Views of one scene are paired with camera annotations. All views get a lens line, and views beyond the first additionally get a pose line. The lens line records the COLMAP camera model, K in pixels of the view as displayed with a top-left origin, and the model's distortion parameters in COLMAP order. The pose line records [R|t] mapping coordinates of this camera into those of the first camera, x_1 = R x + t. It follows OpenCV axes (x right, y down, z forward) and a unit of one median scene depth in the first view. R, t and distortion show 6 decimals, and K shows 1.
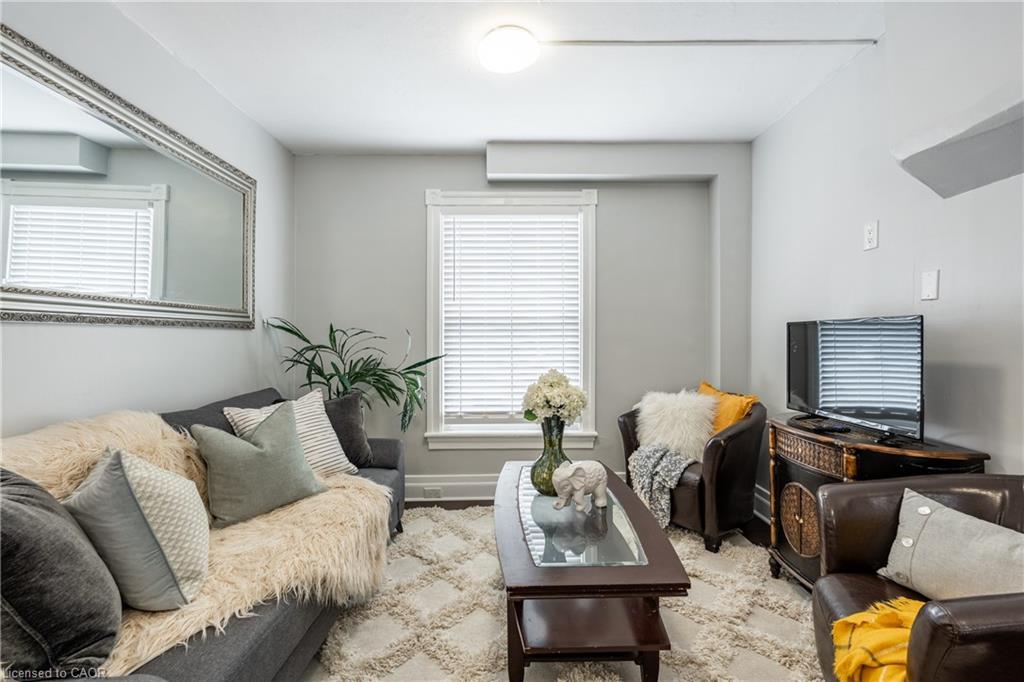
lens RADIAL K [[451.2, 0, 505.9], [0, 451.2, 341.0], [0, 0, 1]] dist [-0.005519, 0.001234]
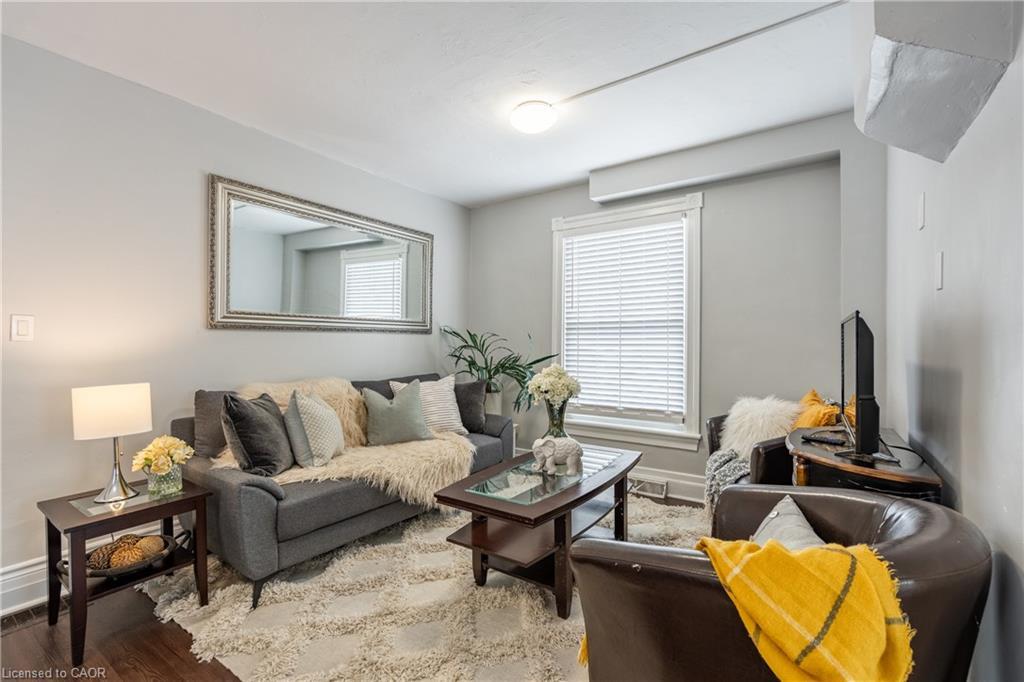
lens RADIAL K [[451.2, 0, 510.8], [0, 451.2, 342.5], [0, 0, 1]] dist [-0.005519, 0.001234]
pose [[0.811042, 0.002903, -0.584981, 0.520046], [-0.008554, 0.999940, -0.006897, 0.009702], [0.584926, 0.010598, 0.811018, -0.062474]]
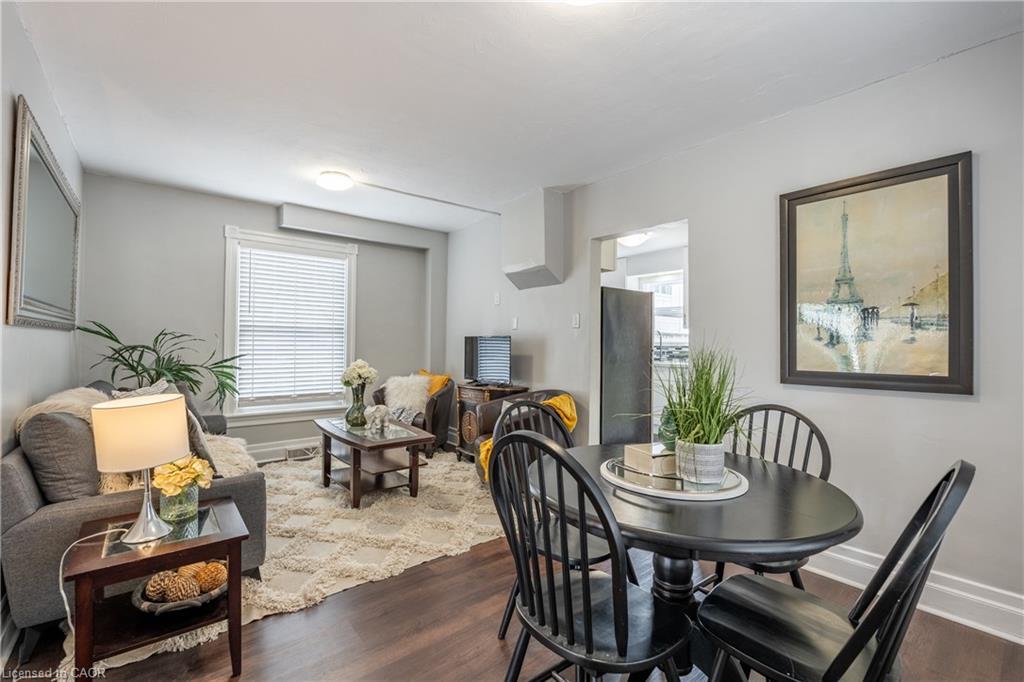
lens RADIAL K [[451.2, 0, 514.3], [0, 451.2, 340.9], [0, 0, 1]] dist [-0.005519, 0.001234]
pose [[0.774685, 0.016460, 0.632133, -0.400130], [-0.008101, 0.999837, -0.016106, 0.008332], [-0.632295, 0.007356, 0.774693, -0.587621]]
